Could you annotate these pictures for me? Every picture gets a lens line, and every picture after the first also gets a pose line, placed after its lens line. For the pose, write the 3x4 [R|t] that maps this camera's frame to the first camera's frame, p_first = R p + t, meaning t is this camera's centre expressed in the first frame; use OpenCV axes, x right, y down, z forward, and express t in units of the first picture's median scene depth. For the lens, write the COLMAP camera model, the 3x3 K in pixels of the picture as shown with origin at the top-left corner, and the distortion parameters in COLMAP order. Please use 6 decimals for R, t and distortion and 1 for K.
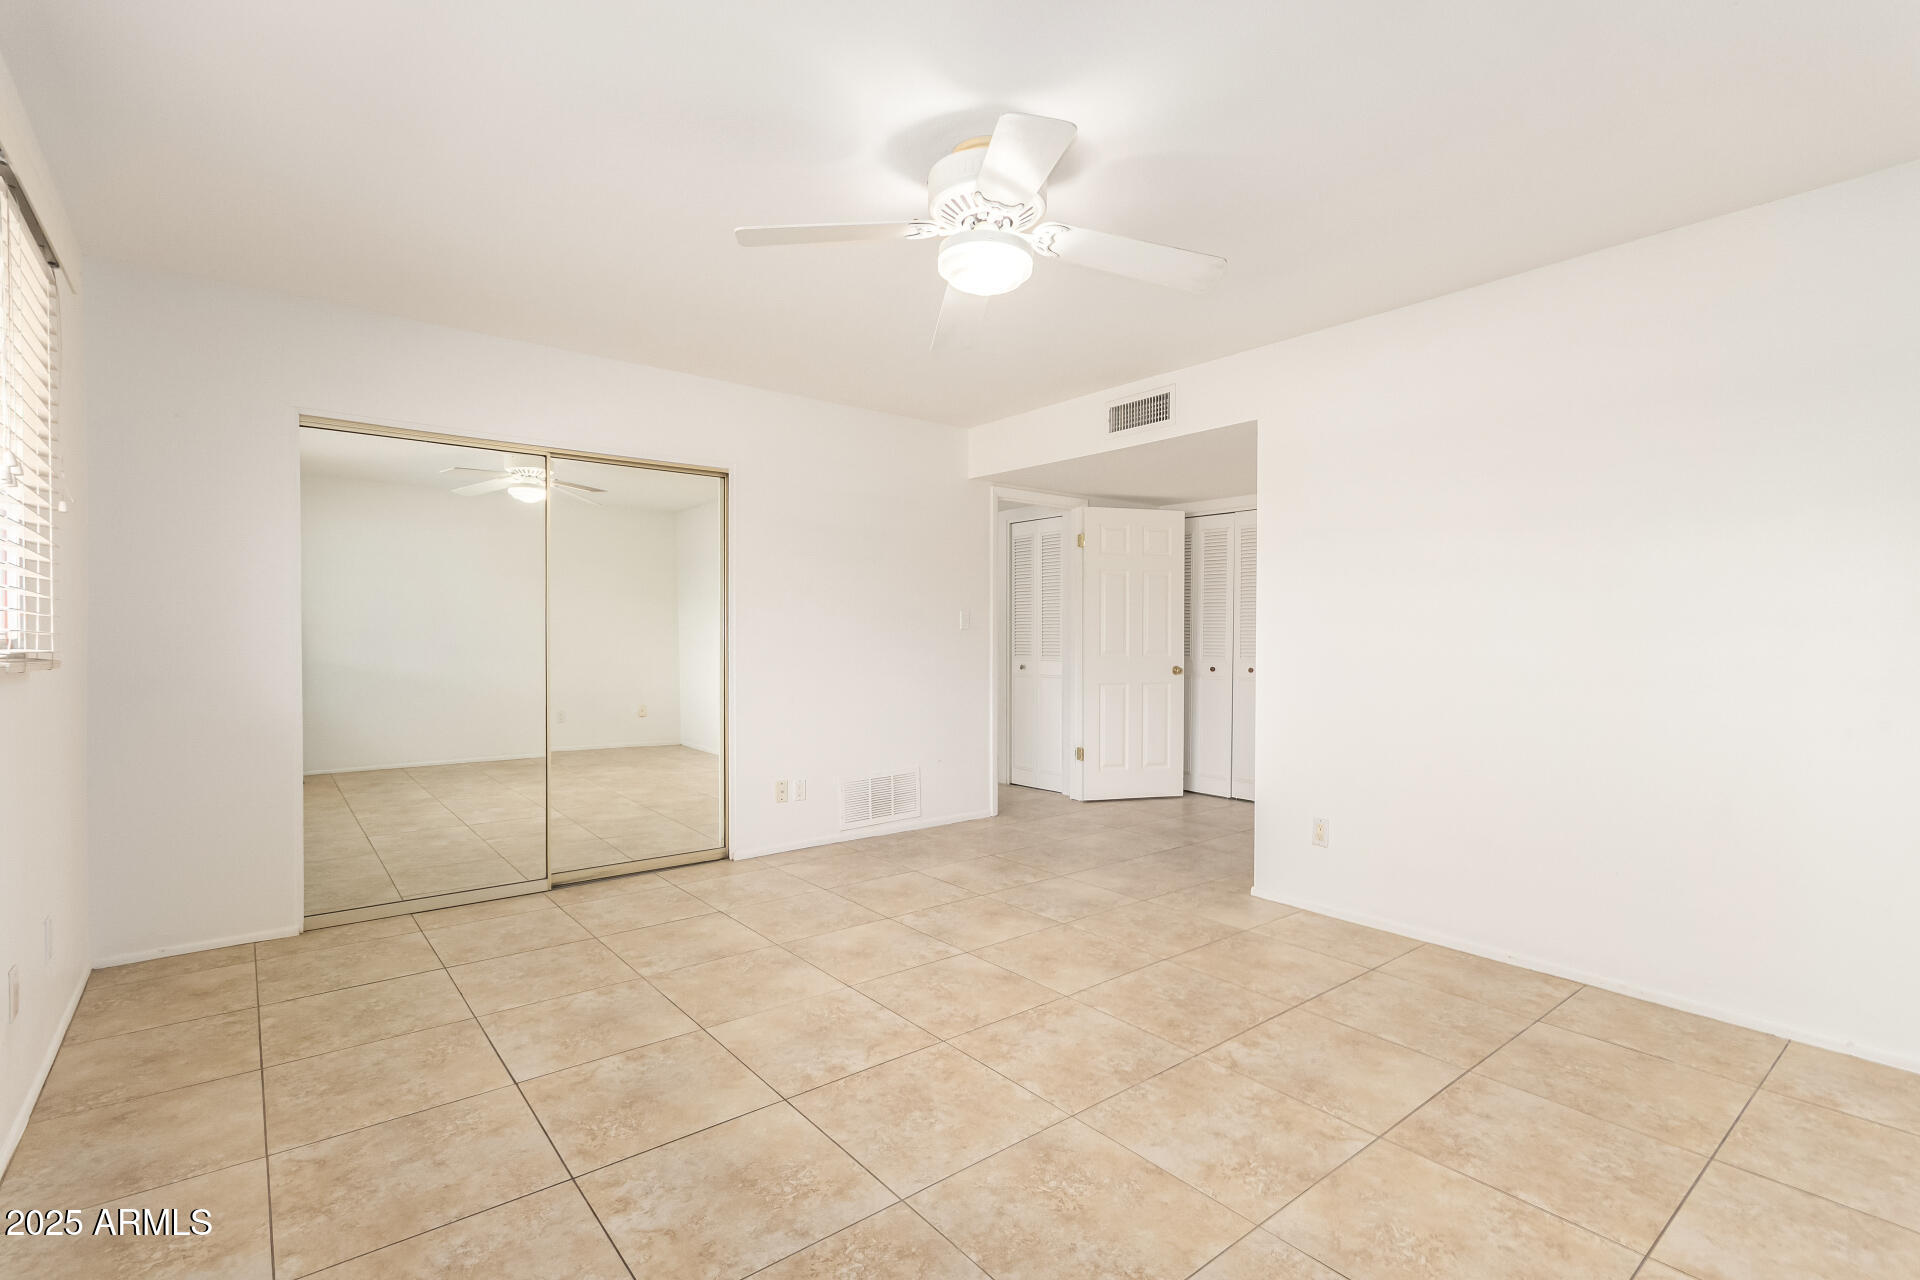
lens RADIAL K [[890.2, 0, 957.5], [0, 890.2, 638.0], [0, 0, 1]] dist [0.001218, 0.003621]
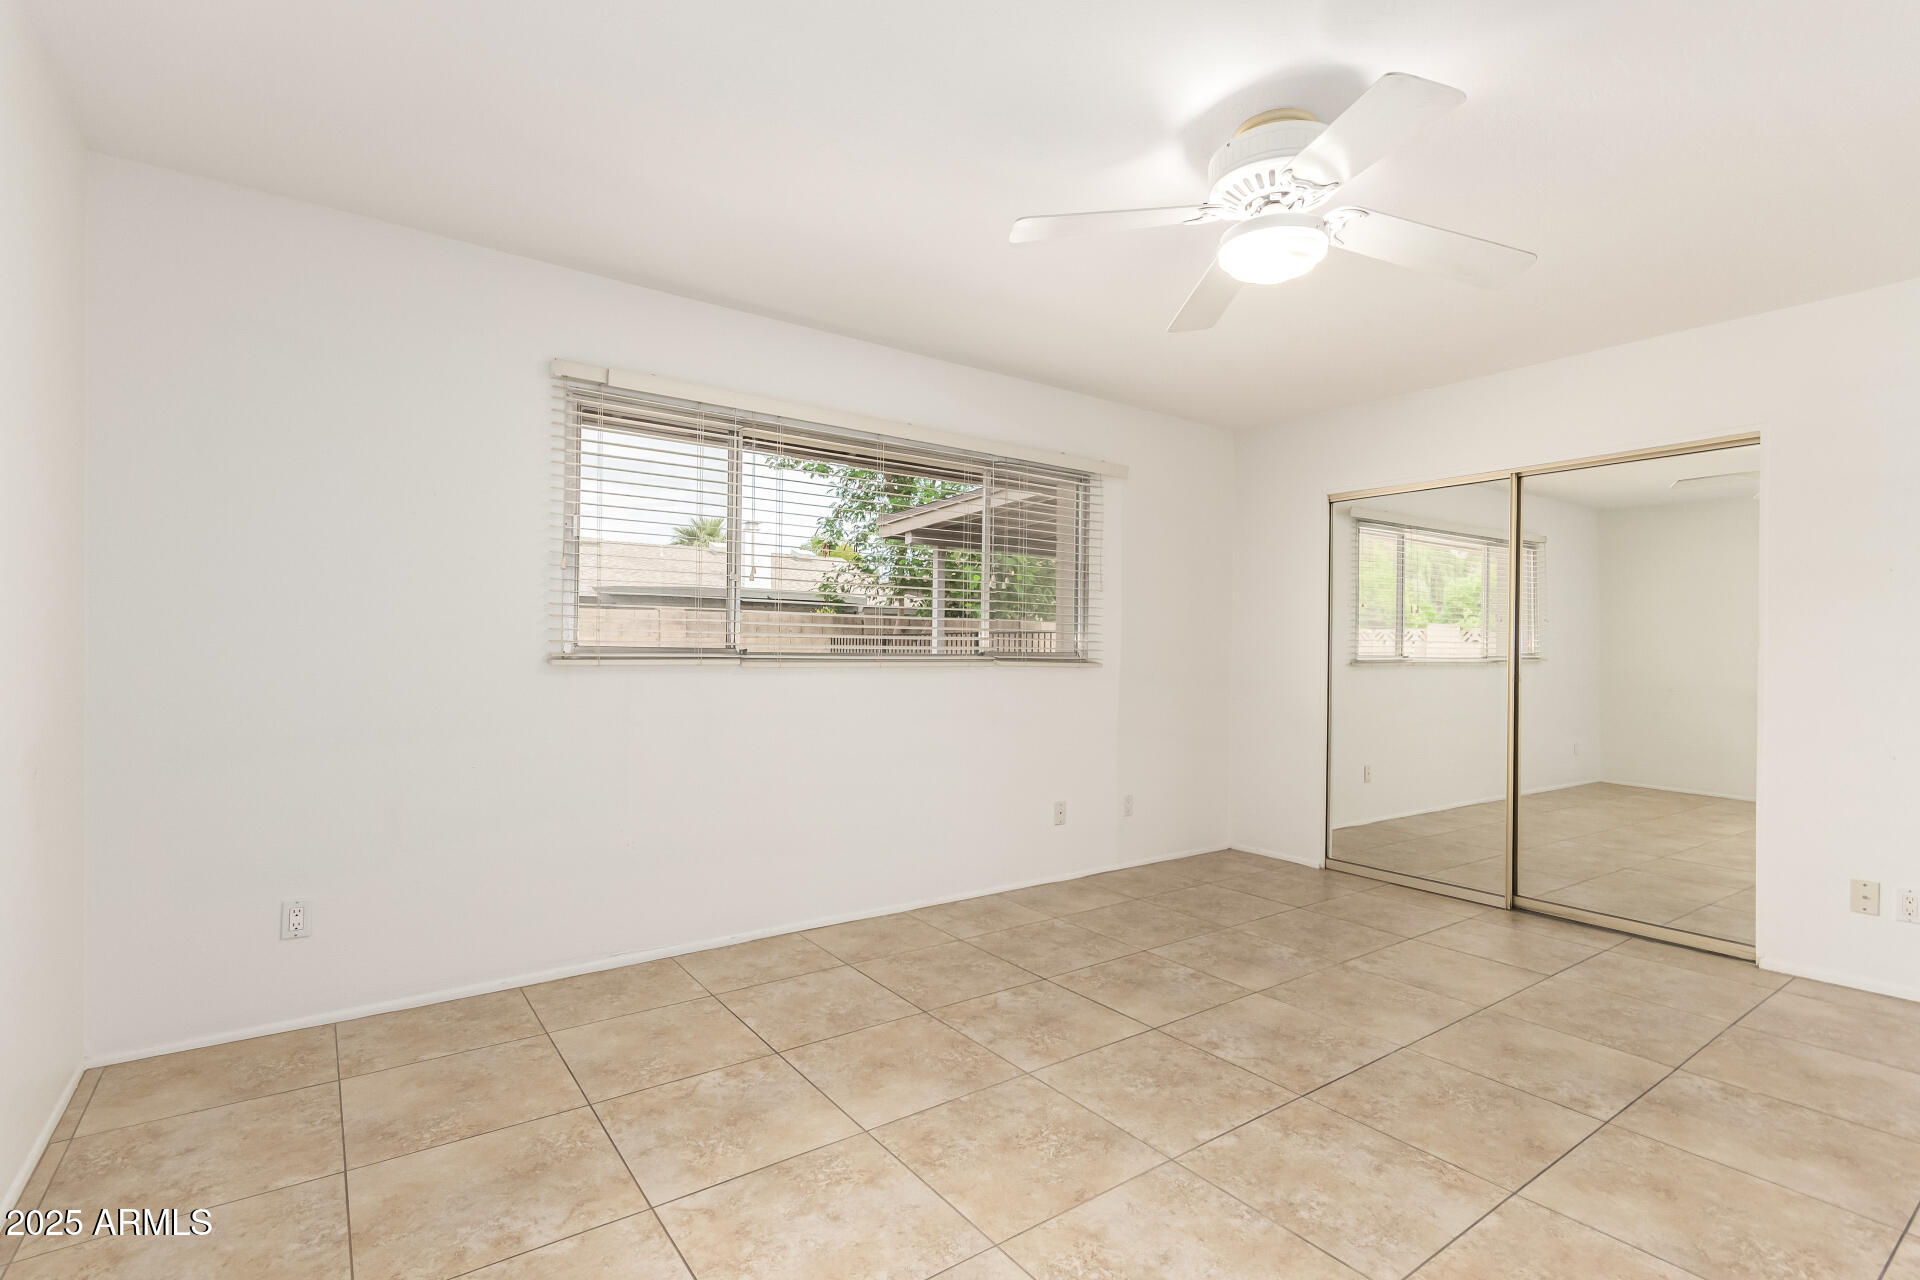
lens RADIAL K [[890.2, 0, 956.1], [0, 890.2, 646.3], [0, 0, 1]] dist [0.001218, 0.003621]
pose [[-0.057068, -0.007083, -0.998345, 0.828397], [-0.013037, 0.999895, -0.006348, 0.004436], [0.998285, 0.012653, -0.057155, 0.628467]]
